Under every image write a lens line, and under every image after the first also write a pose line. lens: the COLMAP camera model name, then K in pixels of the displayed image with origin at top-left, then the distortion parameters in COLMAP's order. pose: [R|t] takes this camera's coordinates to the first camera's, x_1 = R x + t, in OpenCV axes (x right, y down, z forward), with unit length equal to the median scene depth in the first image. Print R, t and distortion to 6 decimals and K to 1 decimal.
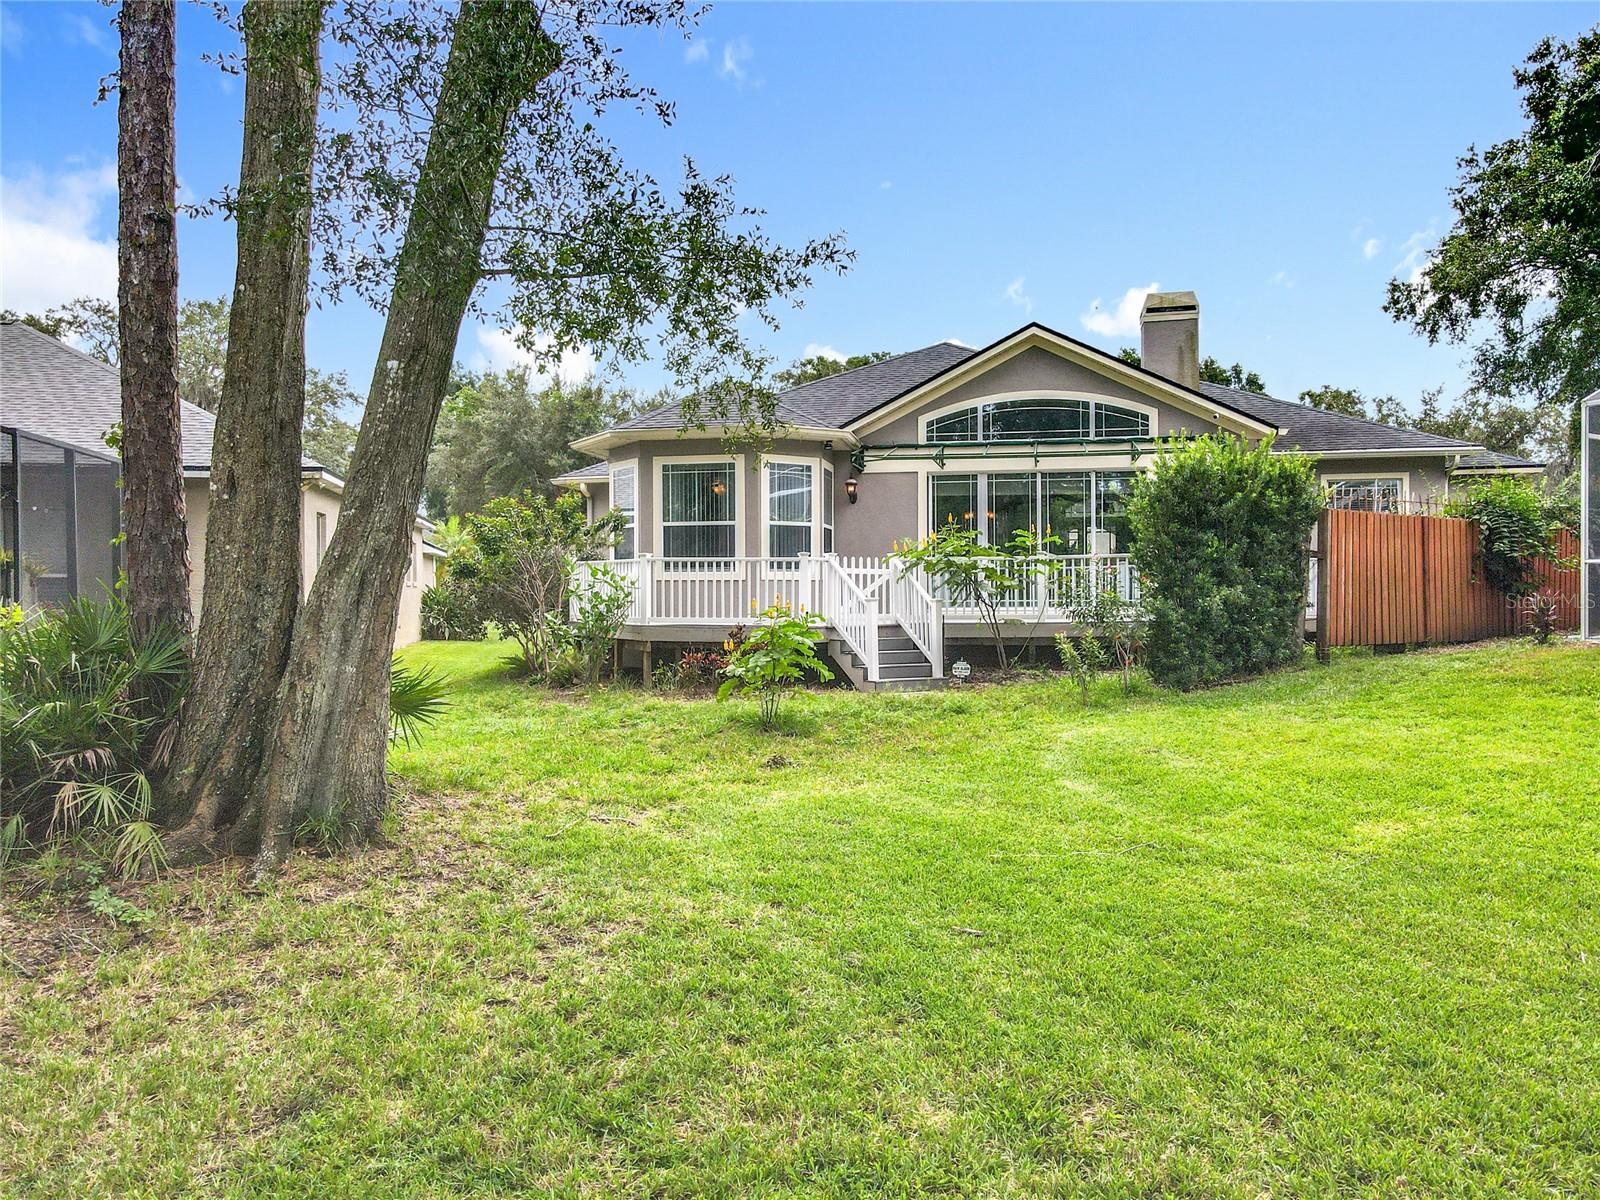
lens RADIAL K [[1102.3, 0, 764.8], [0, 1102.3, 586.7], [0, 0, 1]] dist [0.010657, 0.015622]
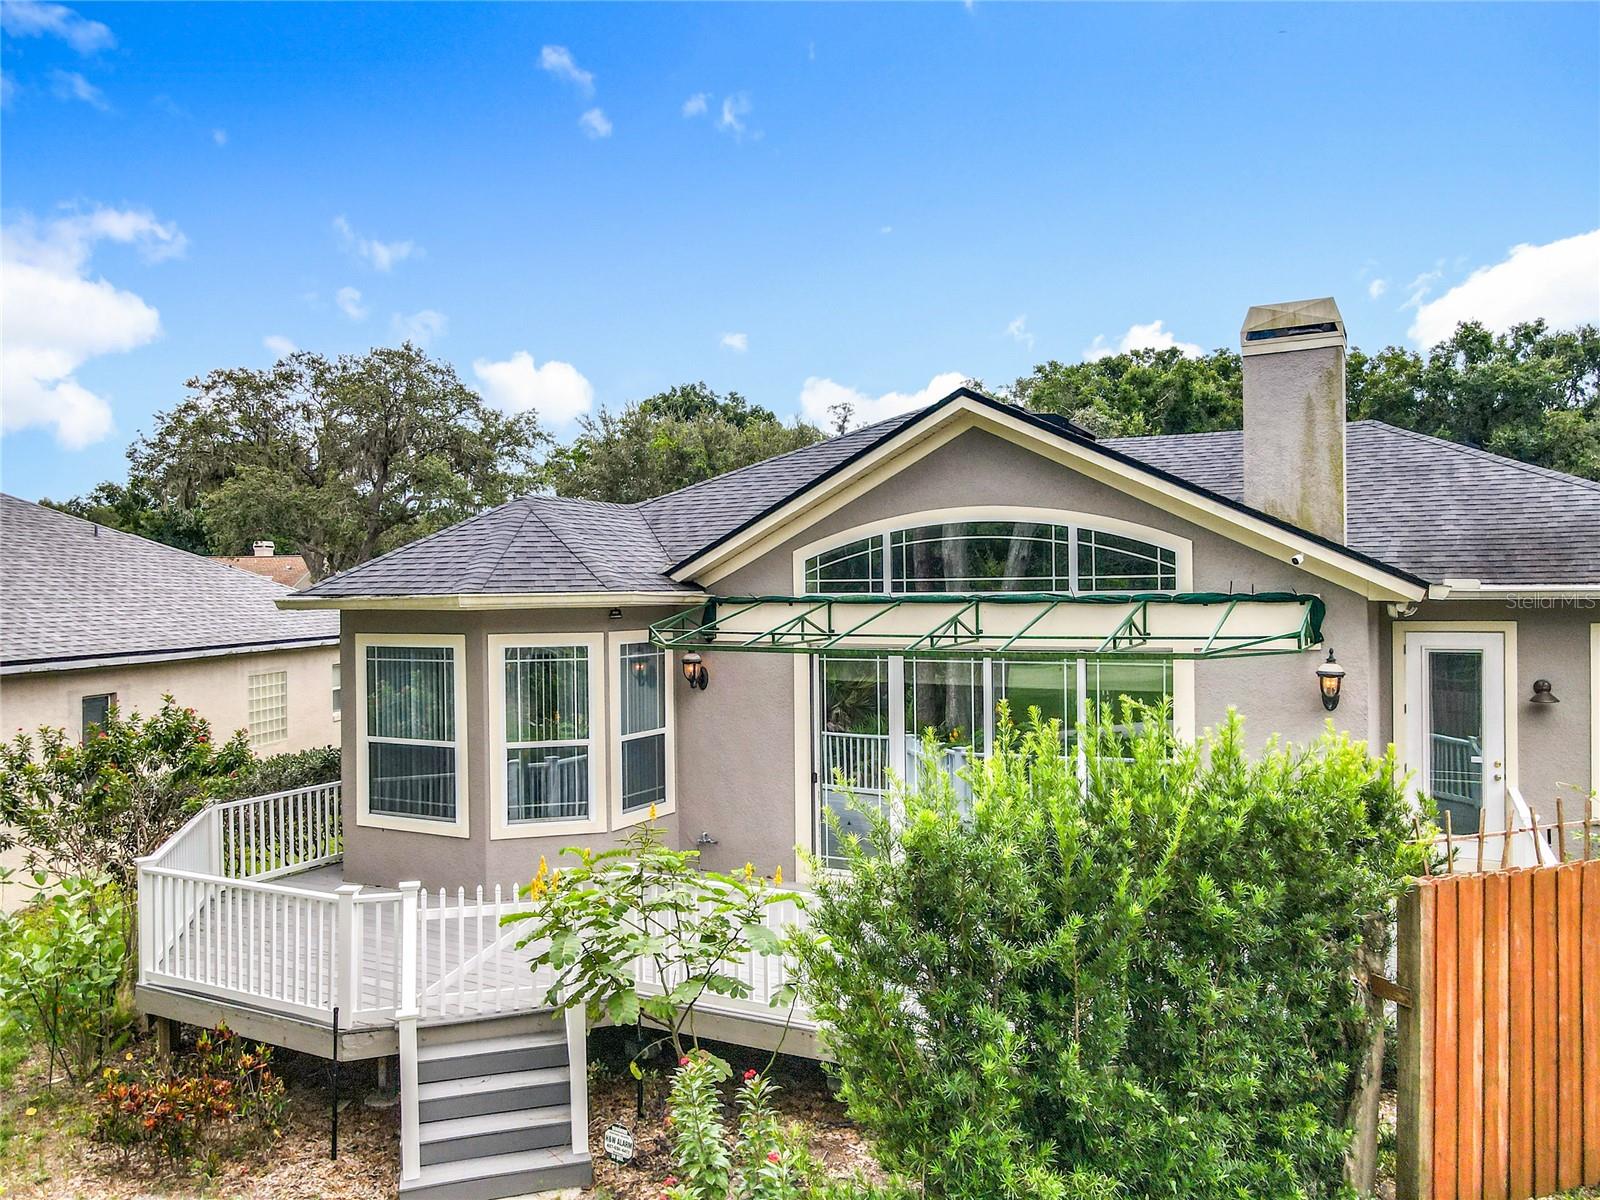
lens RADIAL K [[1102.3, 0, 801.7], [0, 1102.3, 606.2], [0, 0, 1]] dist [0.010657, 0.015622]
pose [[0.965843, -0.004754, -0.259085, 0.309931], [0.009355, 0.999820, 0.016531, -0.138654], [0.258960, -0.018391, 0.965713, 0.434966]]
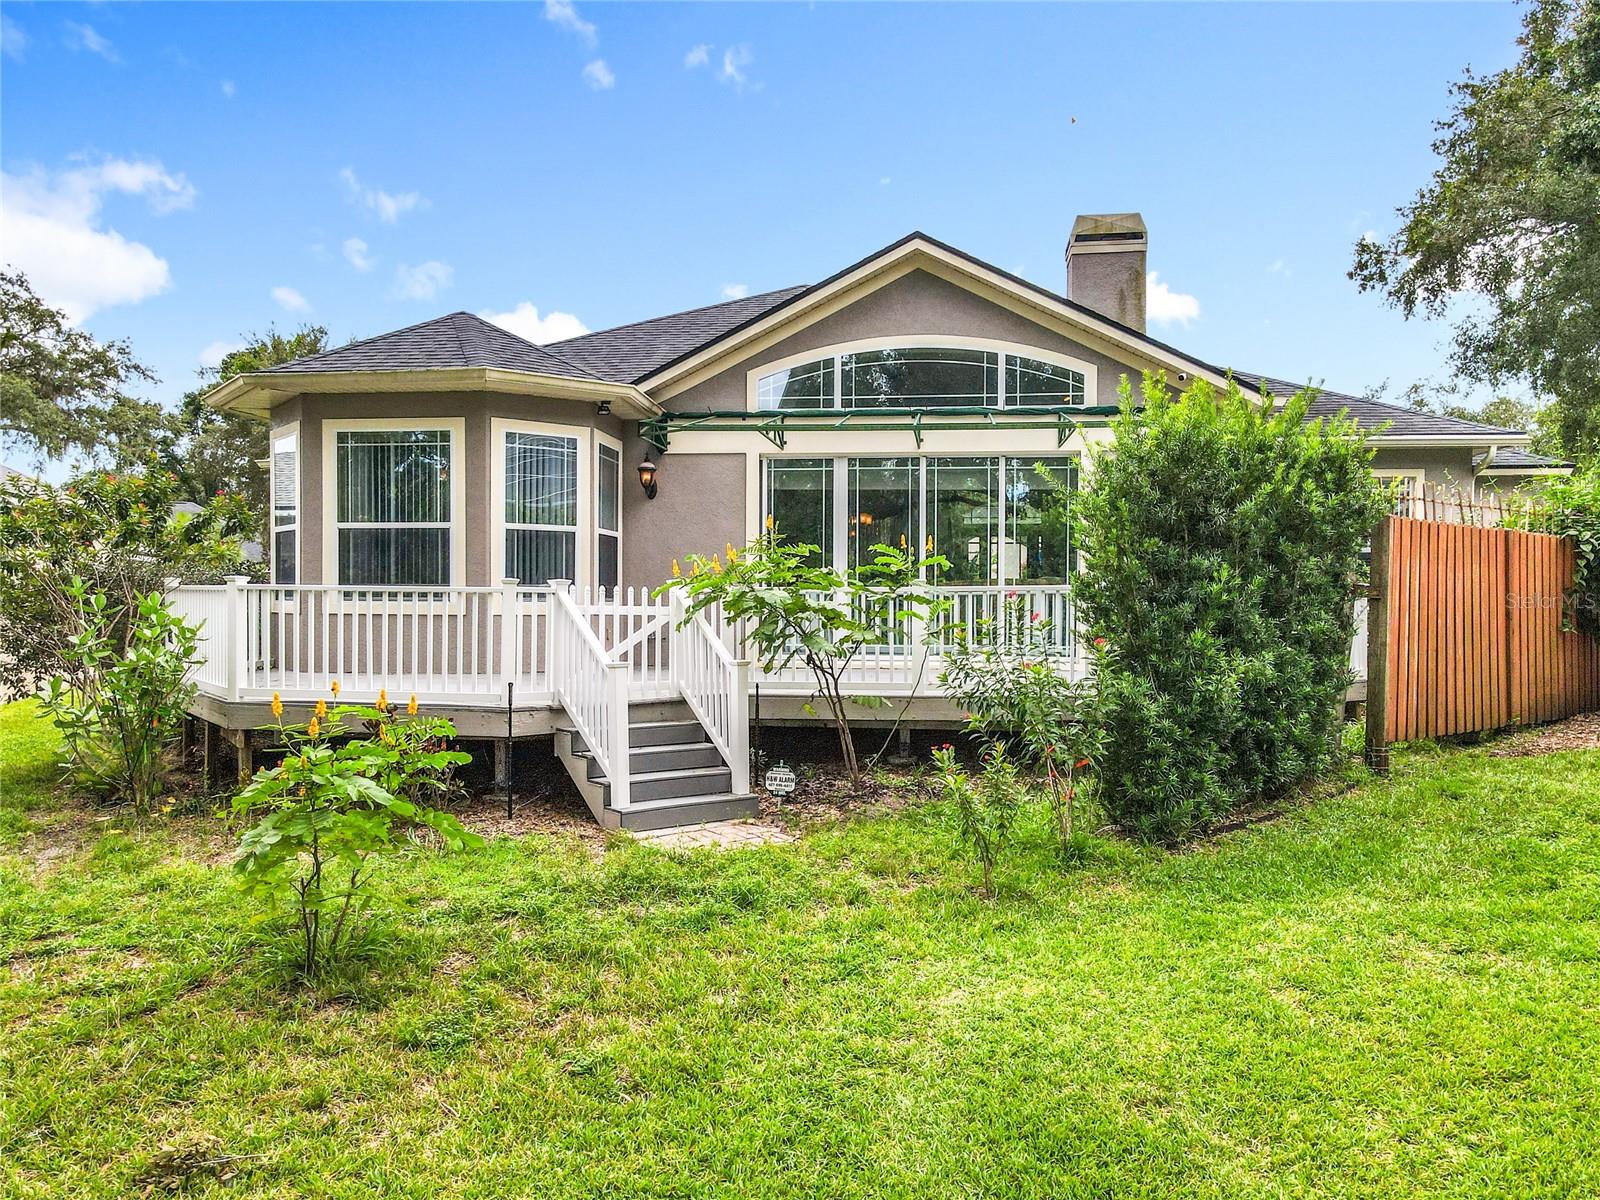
lens RADIAL K [[1102.3, 0, 742.2], [0, 1102.3, 597.3], [0, 0, 1]] dist [0.010657, 0.015622]
pose [[0.997792, 0.009859, 0.065676, 0.096387], [-0.010283, 0.999928, 0.006128, -0.021095], [-0.065611, -0.006790, 0.997822, 0.339541]]
